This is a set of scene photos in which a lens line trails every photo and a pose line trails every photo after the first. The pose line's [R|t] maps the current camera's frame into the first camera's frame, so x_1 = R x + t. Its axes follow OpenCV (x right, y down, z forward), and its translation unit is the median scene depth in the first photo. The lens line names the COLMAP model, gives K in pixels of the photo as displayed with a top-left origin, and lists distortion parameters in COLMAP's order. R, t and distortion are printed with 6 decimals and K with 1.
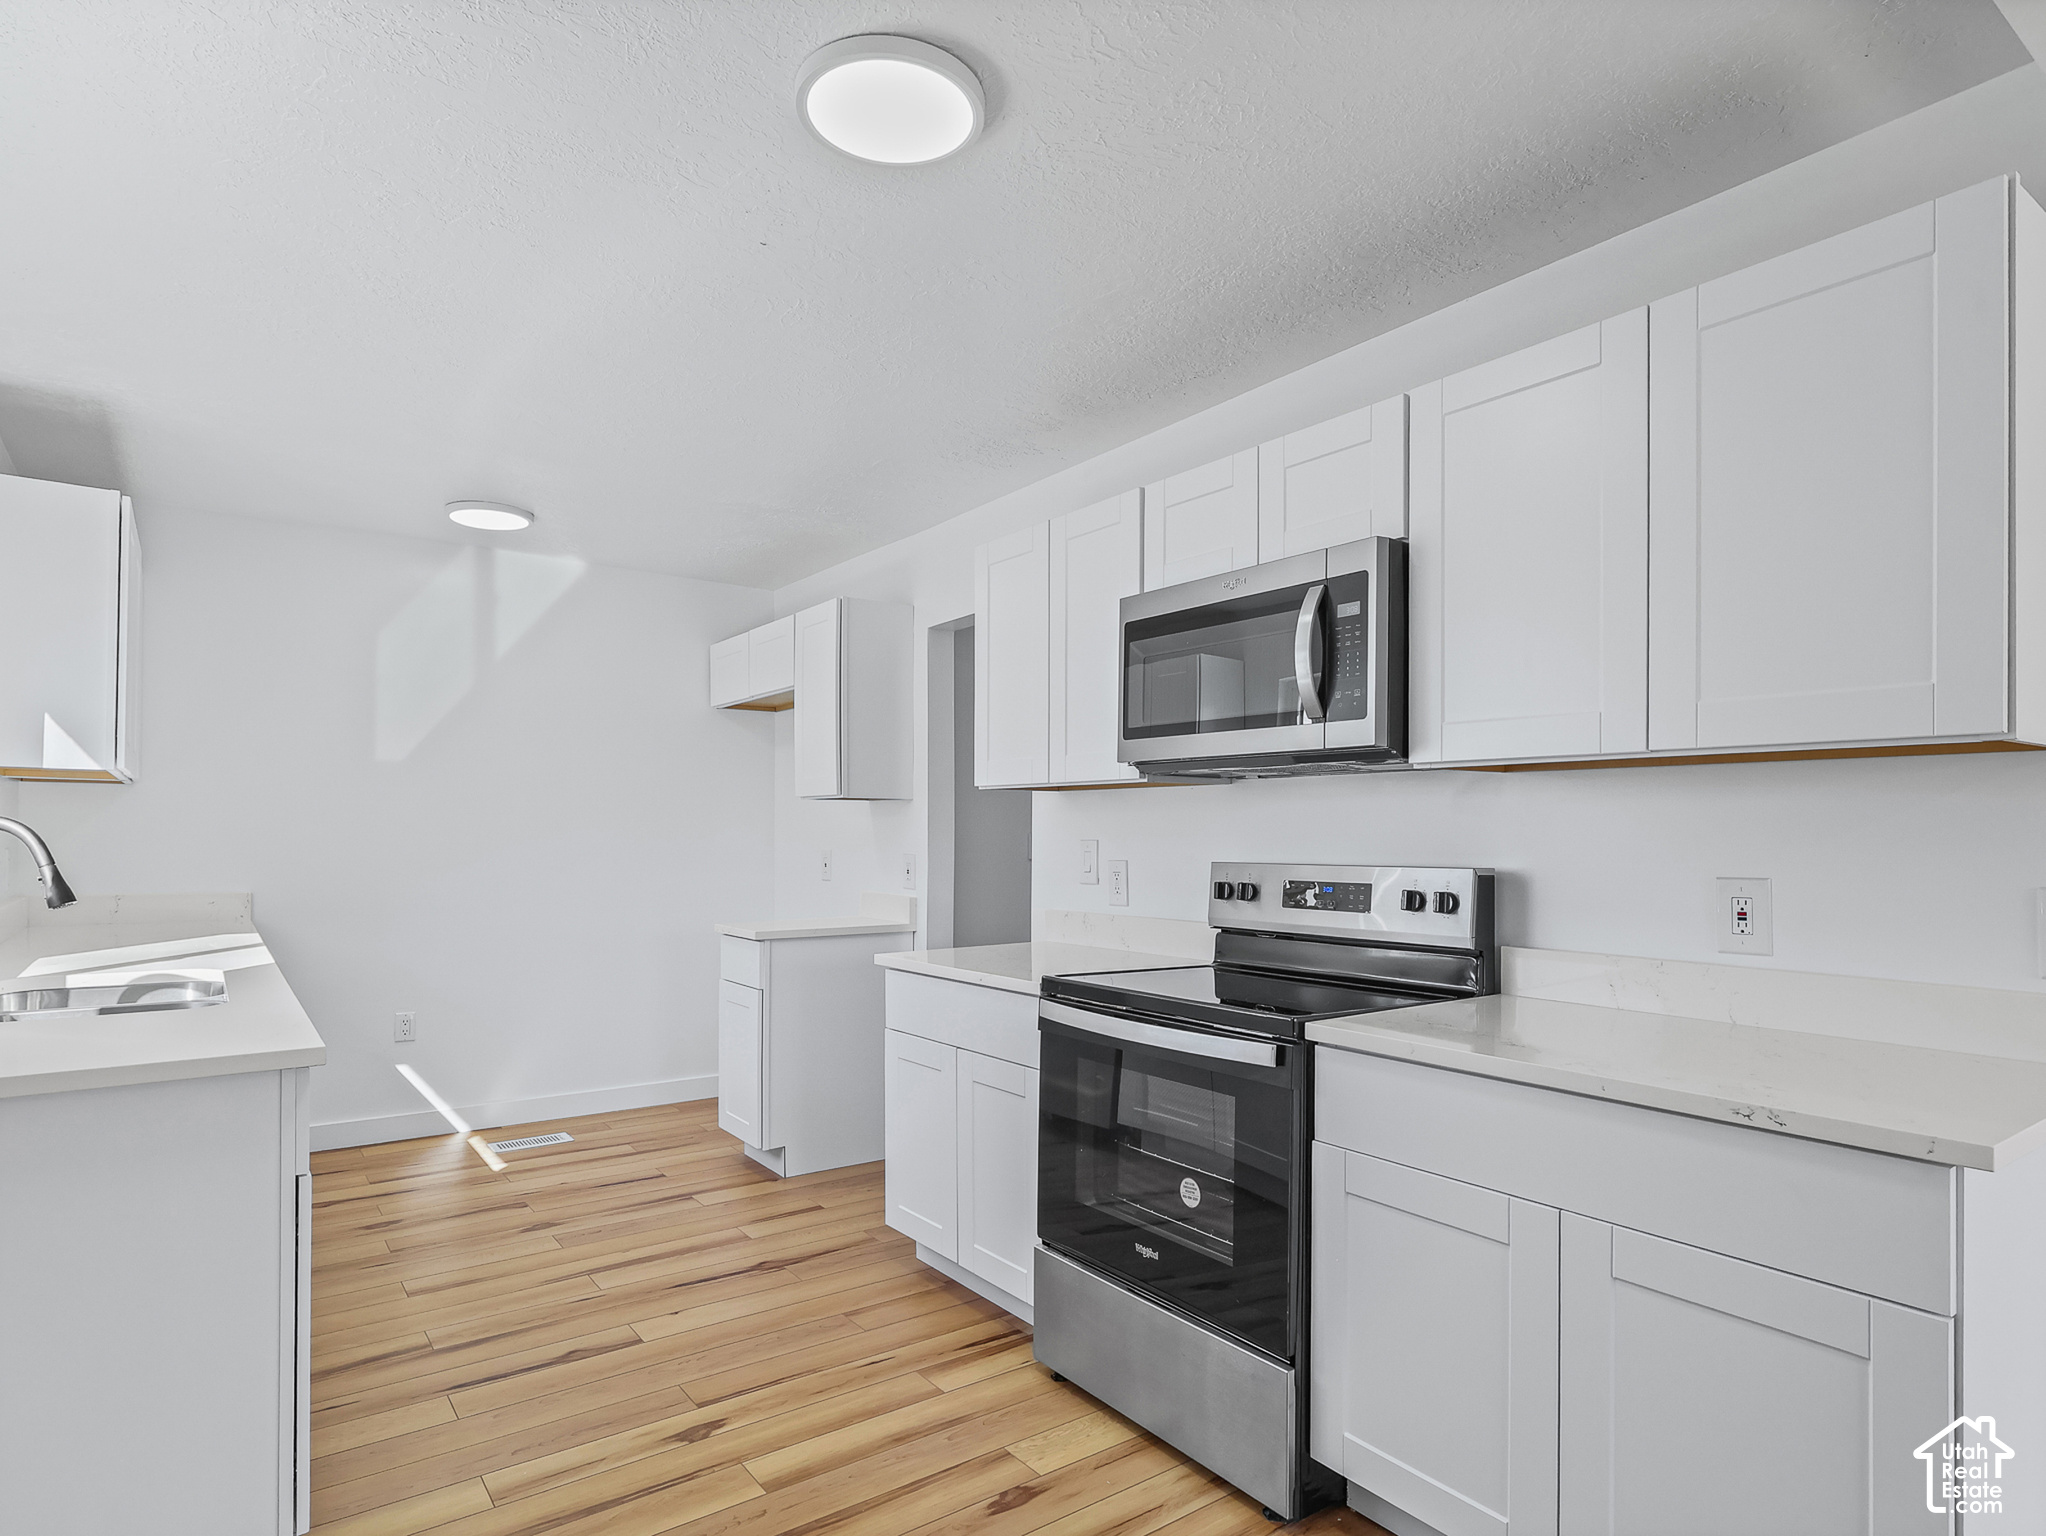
lens RADIAL K [[1116.3, 0, 1010.1], [0, 1116.3, 834.8], [0, 0, 1]] dist [0.003937, 0.000675]
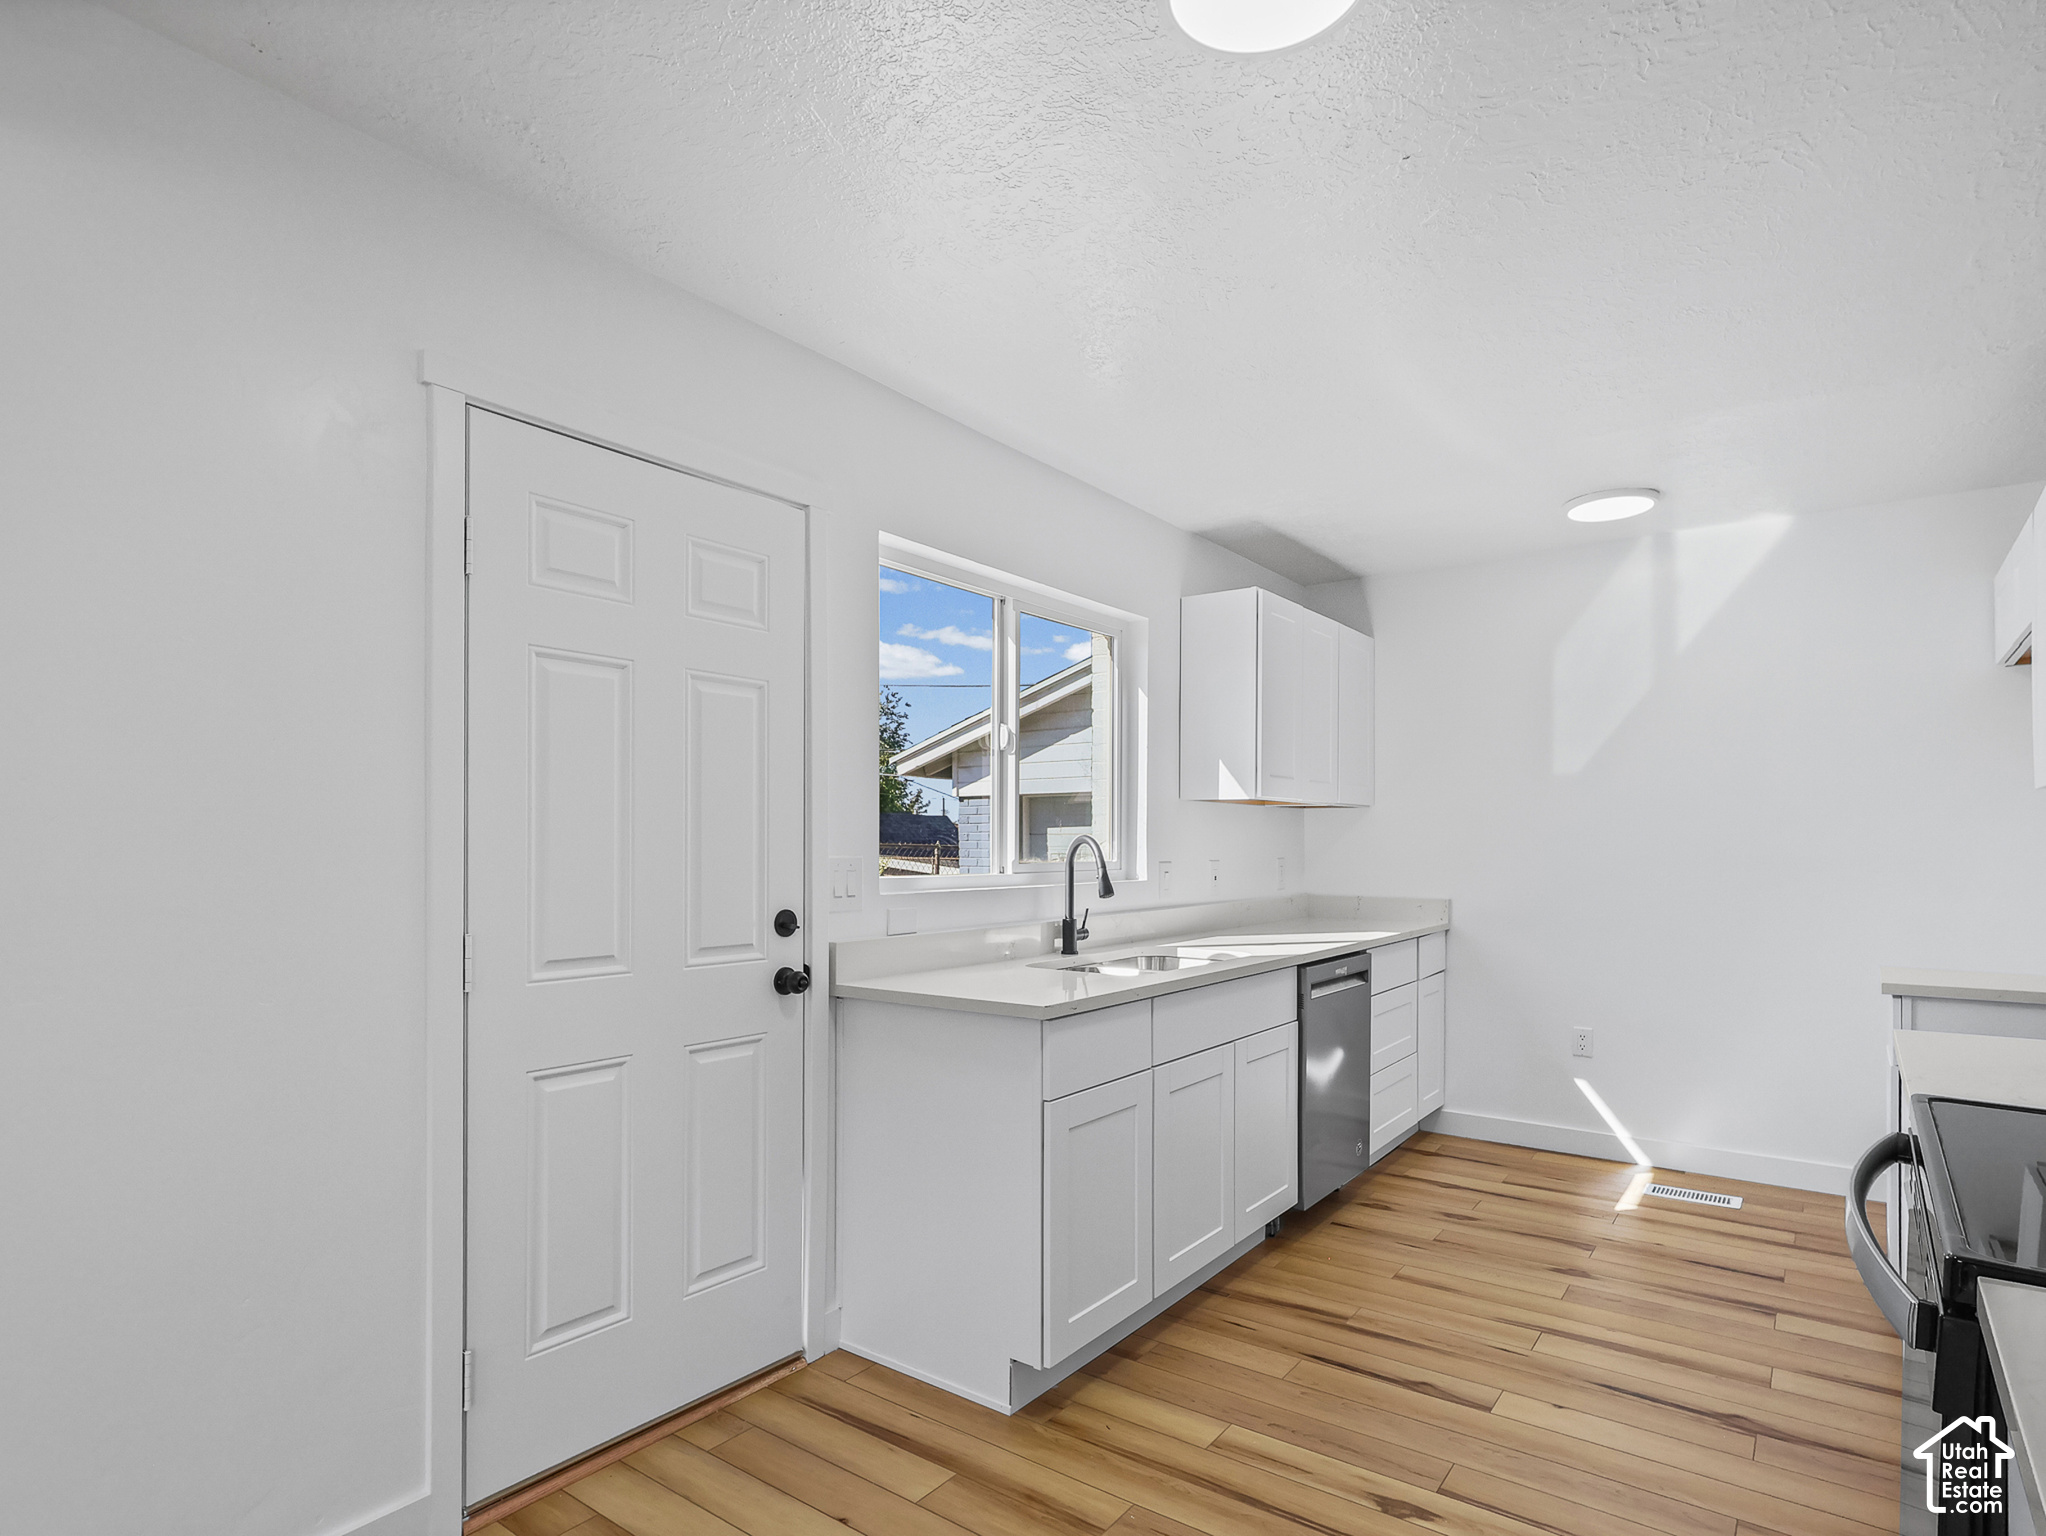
lens RADIAL K [[1116.3, 0, 1010.1], [0, 1116.3, 834.8], [0, 0, 1]] dist [0.003937, 0.000675]
pose [[0.287343, -0.016529, -0.957685, 0.311451], [0.005339, 0.999863, -0.015655, 0.001786], [0.957813, -0.000615, 0.287392, 0.270903]]
